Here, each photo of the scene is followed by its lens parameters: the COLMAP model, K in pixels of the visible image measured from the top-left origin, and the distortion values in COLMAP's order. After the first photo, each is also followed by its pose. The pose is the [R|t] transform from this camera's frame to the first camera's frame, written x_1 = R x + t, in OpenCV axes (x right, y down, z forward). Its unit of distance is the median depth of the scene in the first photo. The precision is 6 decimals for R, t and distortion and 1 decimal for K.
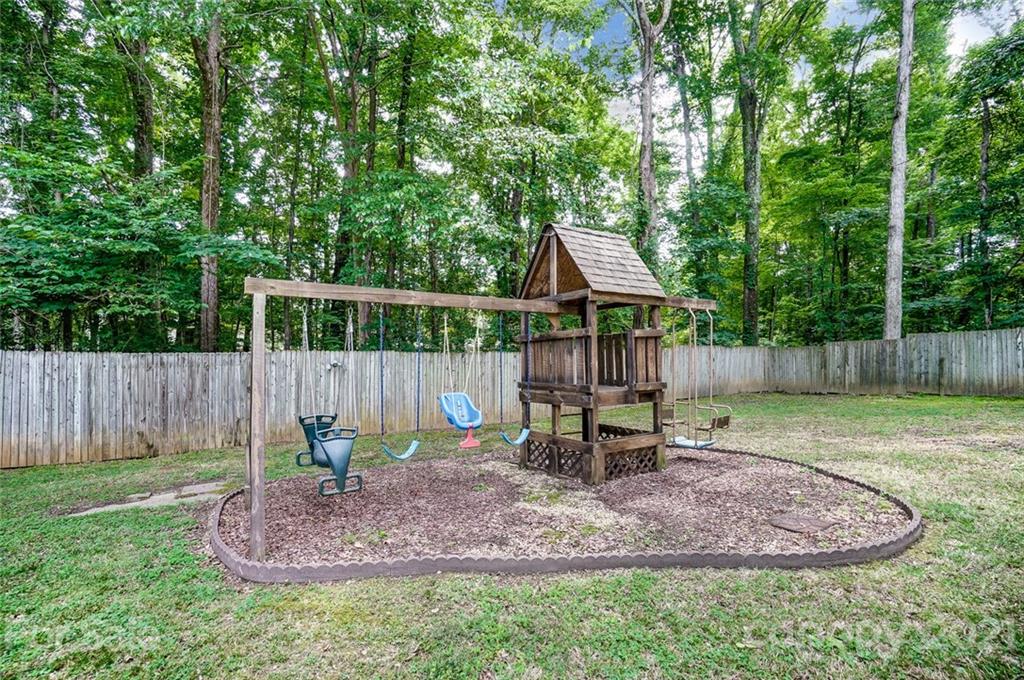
lens RADIAL K [[459.1, 0, 498.1], [0, 459.1, 350.6], [0, 0, 1]] dist [-0.065008, 0.022750]
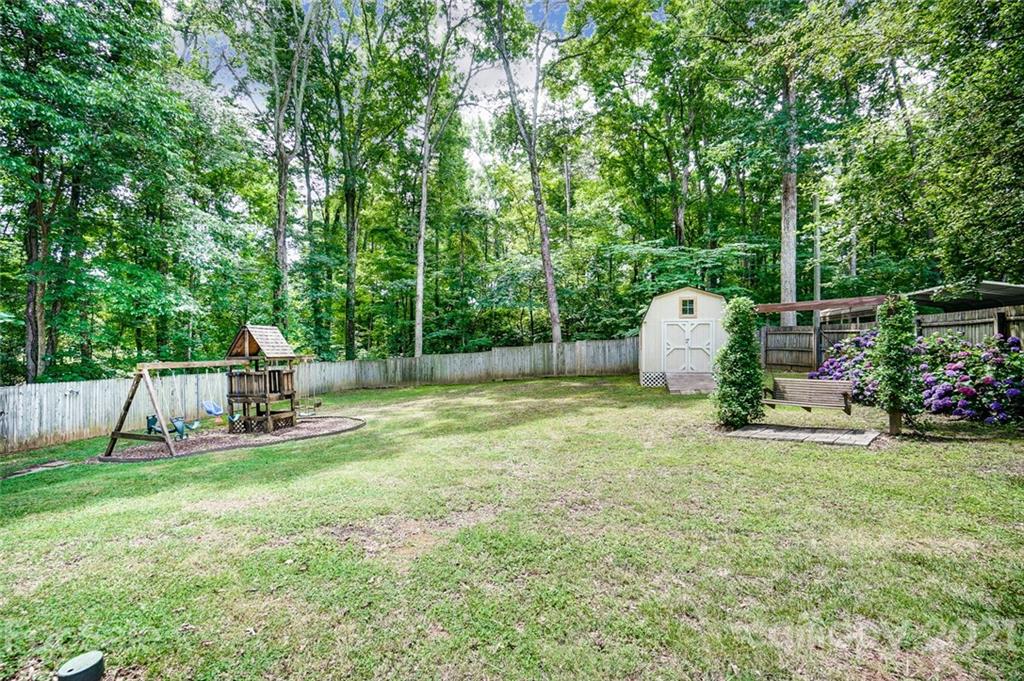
lens RADIAL K [[459.1, 0, 498.1], [0, 459.1, 351.1], [0, 0, 1]] dist [-0.065008, 0.022750]
pose [[0.708099, -0.012253, 0.706007, -0.519210], [0.006815, 0.999921, 0.010519, -0.142526], [-0.706081, -0.002637, 0.708126, -1.336475]]
